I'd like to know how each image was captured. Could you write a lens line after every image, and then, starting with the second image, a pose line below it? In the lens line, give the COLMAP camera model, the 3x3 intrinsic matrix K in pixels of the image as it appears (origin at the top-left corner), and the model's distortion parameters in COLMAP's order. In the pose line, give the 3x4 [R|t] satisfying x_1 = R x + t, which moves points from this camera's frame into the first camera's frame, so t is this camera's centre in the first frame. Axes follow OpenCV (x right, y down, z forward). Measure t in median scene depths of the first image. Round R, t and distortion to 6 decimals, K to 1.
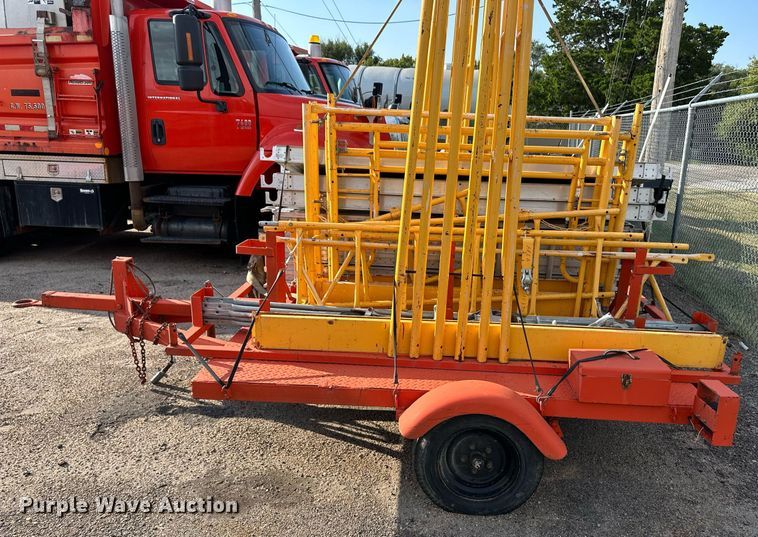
lens RADIAL K [[545.0, 0, 392.1], [0, 545.0, 277.1], [0, 0, 1]] dist [0.008332, -0.003509]
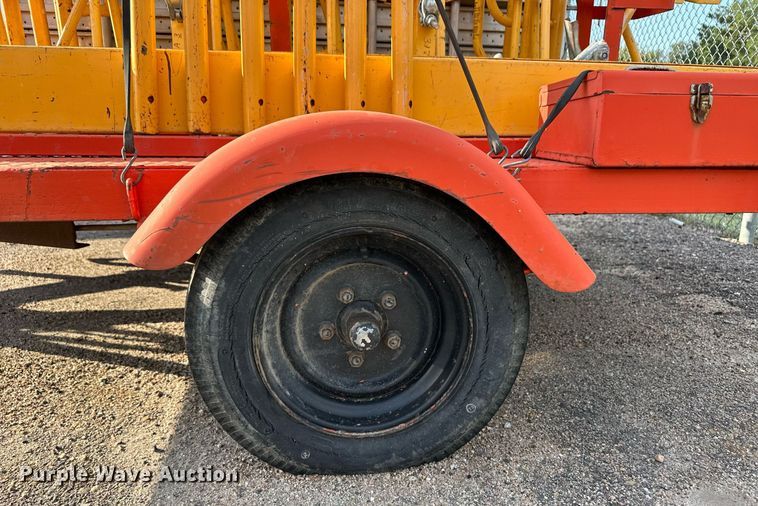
lens RADIAL K [[519.3, 0, 342.9], [0, 519.3, 254.9], [0, 0, 1]] dist [-0.004445, -0.000447]
pose [[0.984705, -0.060951, 0.163219, 0.083261], [0.063588, 0.997916, -0.010977, 0.274492], [-0.162210, 0.021188, 0.986529, 0.614473]]
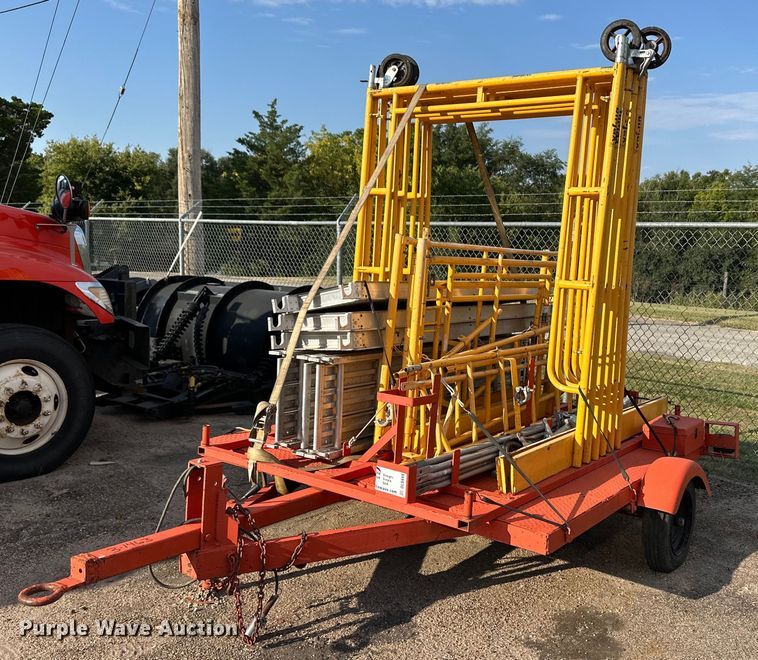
lens RADIAL K [[754.7, 0, 379.0], [0, 754.7, 330.0], [0, 0, 1]] dist [0.052468, 0.012037]
pose [[0.556609, -0.076422, 0.827252, -1.571098], [0.183237, 0.982531, -0.032522, -0.160245], [-0.810315, 0.169685, 0.560888, 0.457384]]
